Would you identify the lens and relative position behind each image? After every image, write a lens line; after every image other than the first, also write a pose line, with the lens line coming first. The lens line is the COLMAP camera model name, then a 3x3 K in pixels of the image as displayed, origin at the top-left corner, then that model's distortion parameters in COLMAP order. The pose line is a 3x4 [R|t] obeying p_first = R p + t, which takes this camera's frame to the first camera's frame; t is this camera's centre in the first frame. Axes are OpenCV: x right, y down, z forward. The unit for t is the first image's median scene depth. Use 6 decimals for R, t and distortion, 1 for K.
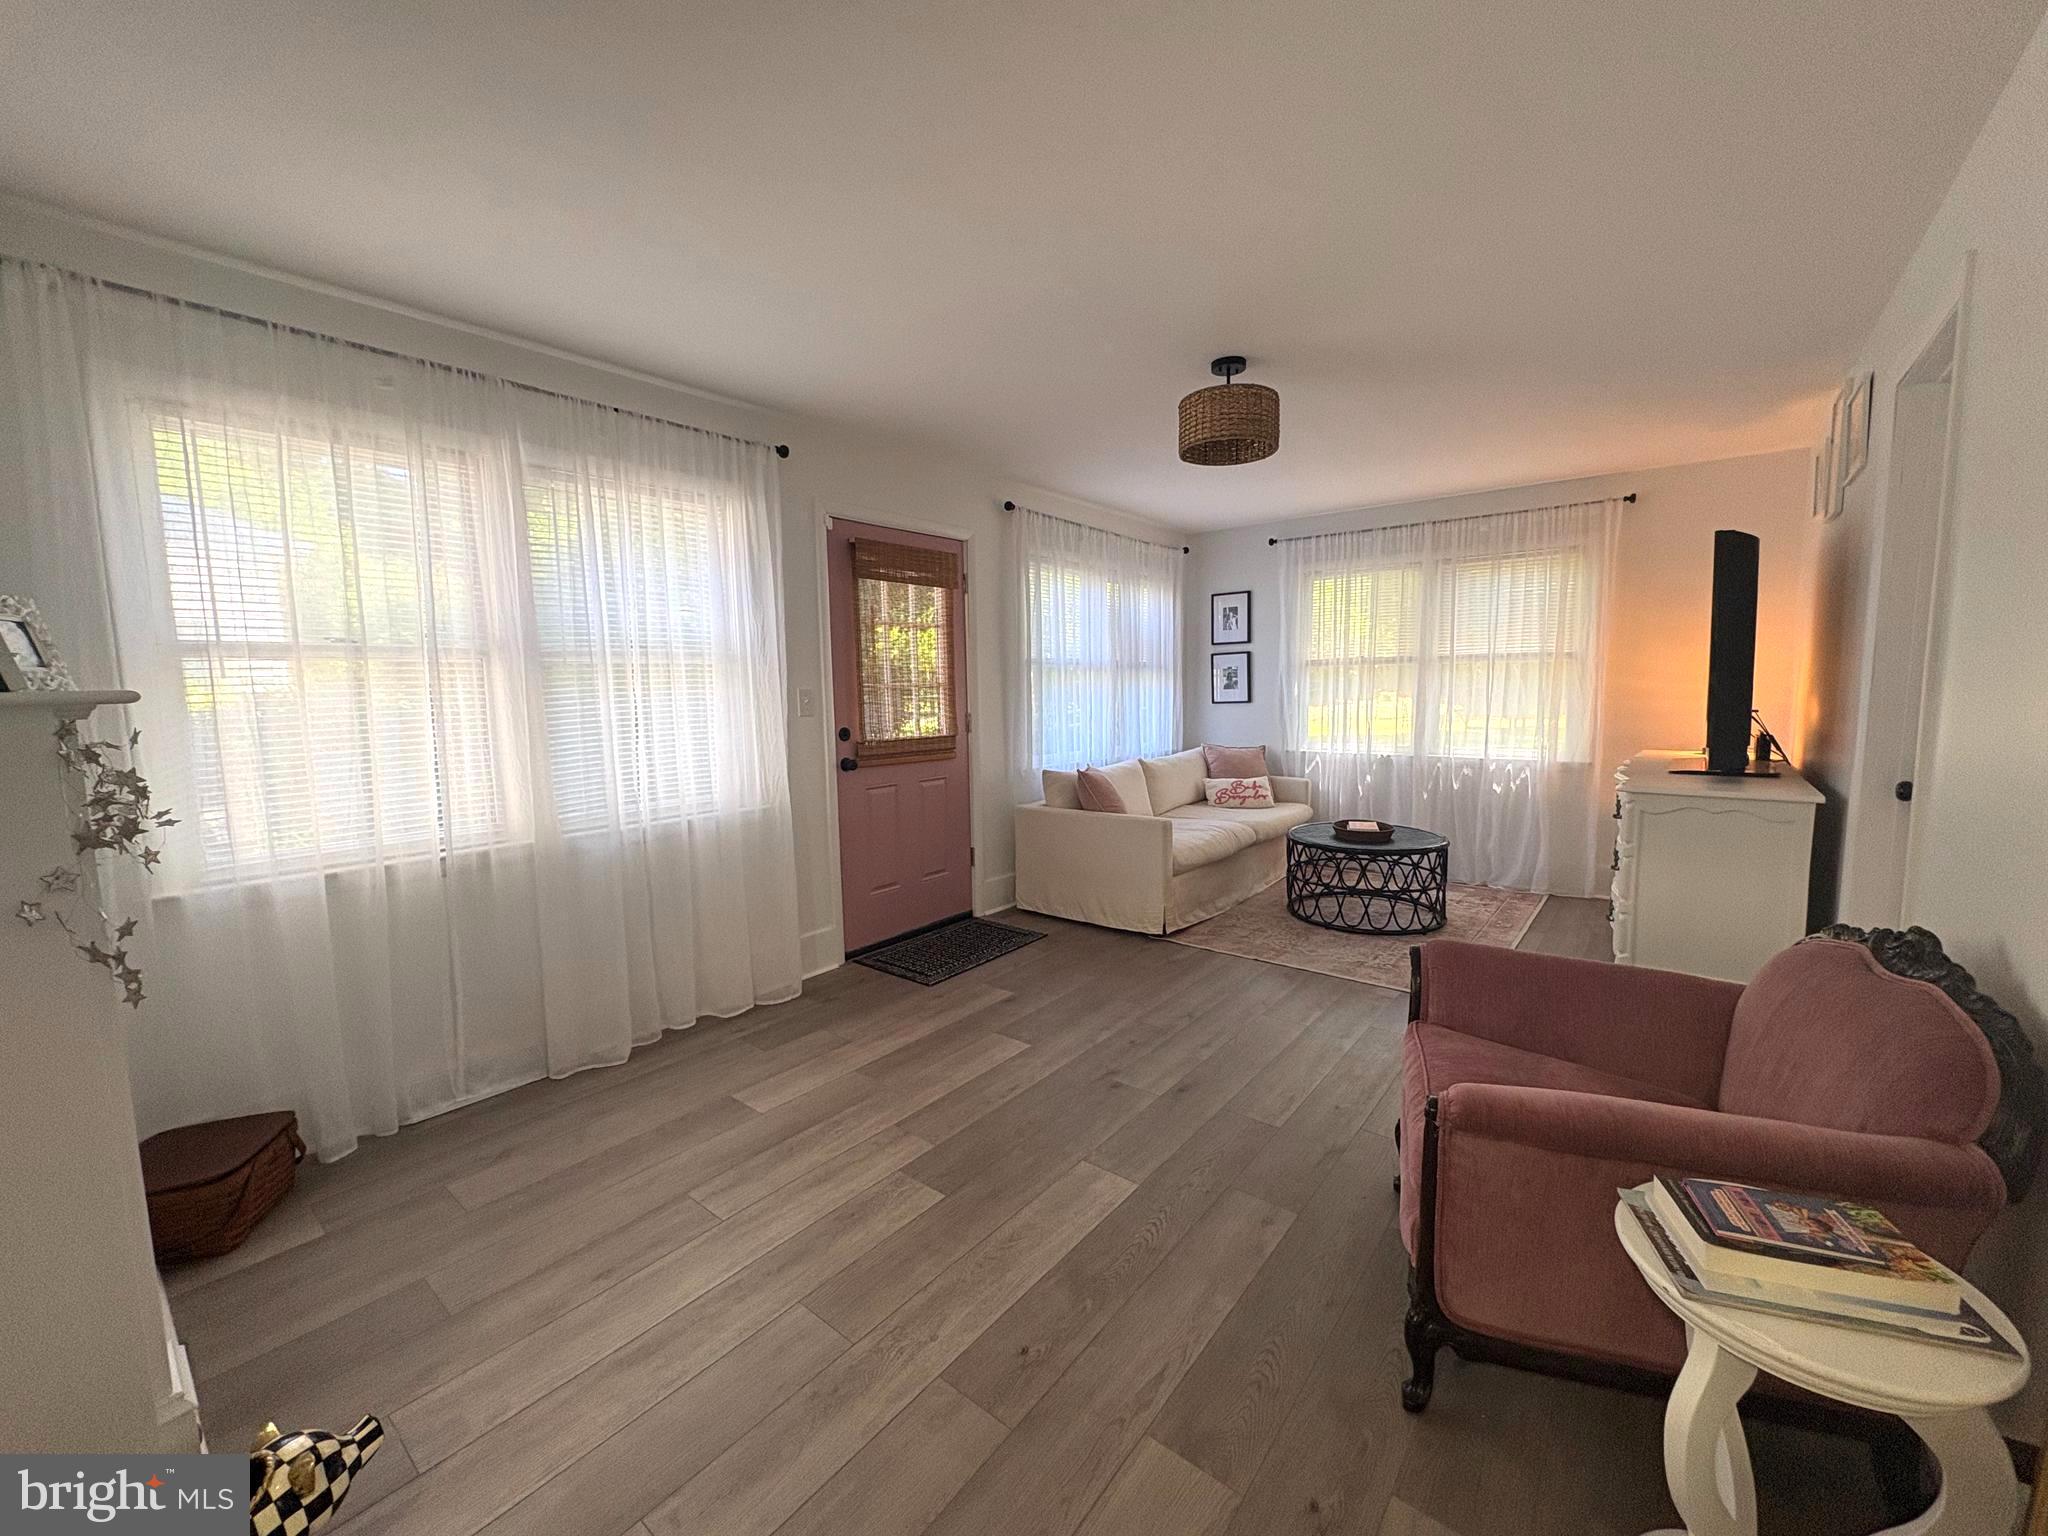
lens RADIAL K [[815.2, 0, 1024.0], [0, 815.2, 768.0], [0, 0, 1]] dist [-0.001350, 0.000051]
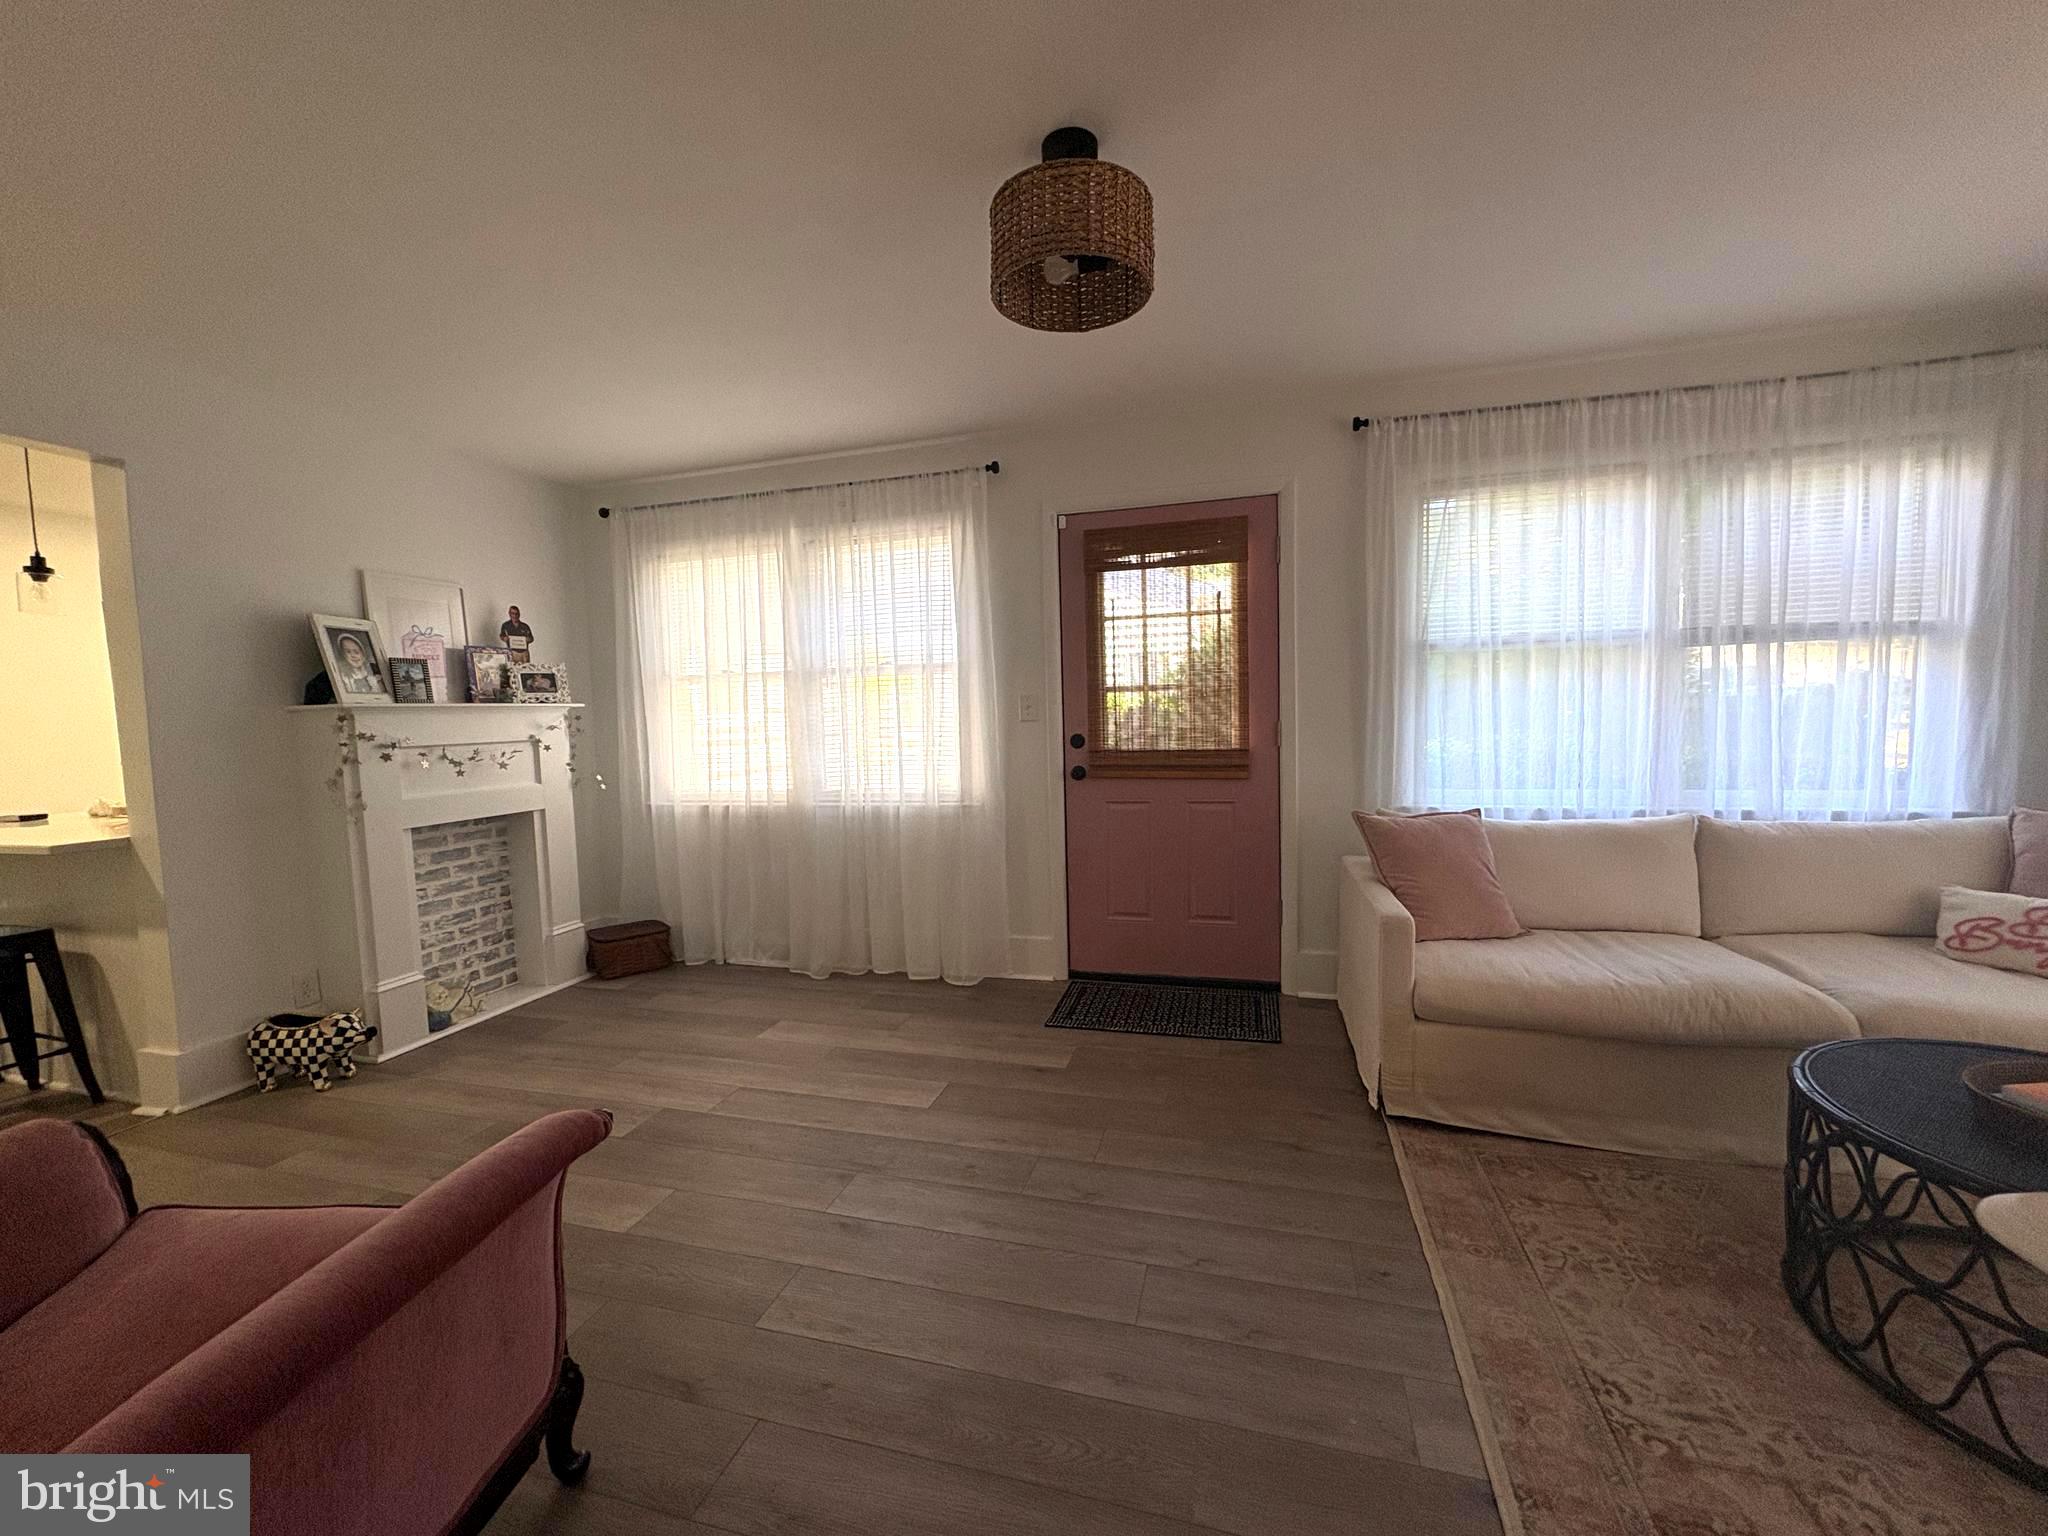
lens RADIAL K [[813.3, 0, 1024.0], [0, 813.3, 768.0], [0, 0, 1]] dist [-0.000053, 0.000114]
pose [[0.387402, 0.066627, -0.919500, 0.578820], [-0.073927, 0.996418, 0.041053, -0.040819], [0.918942, 0.052072, 0.390939, 0.531031]]
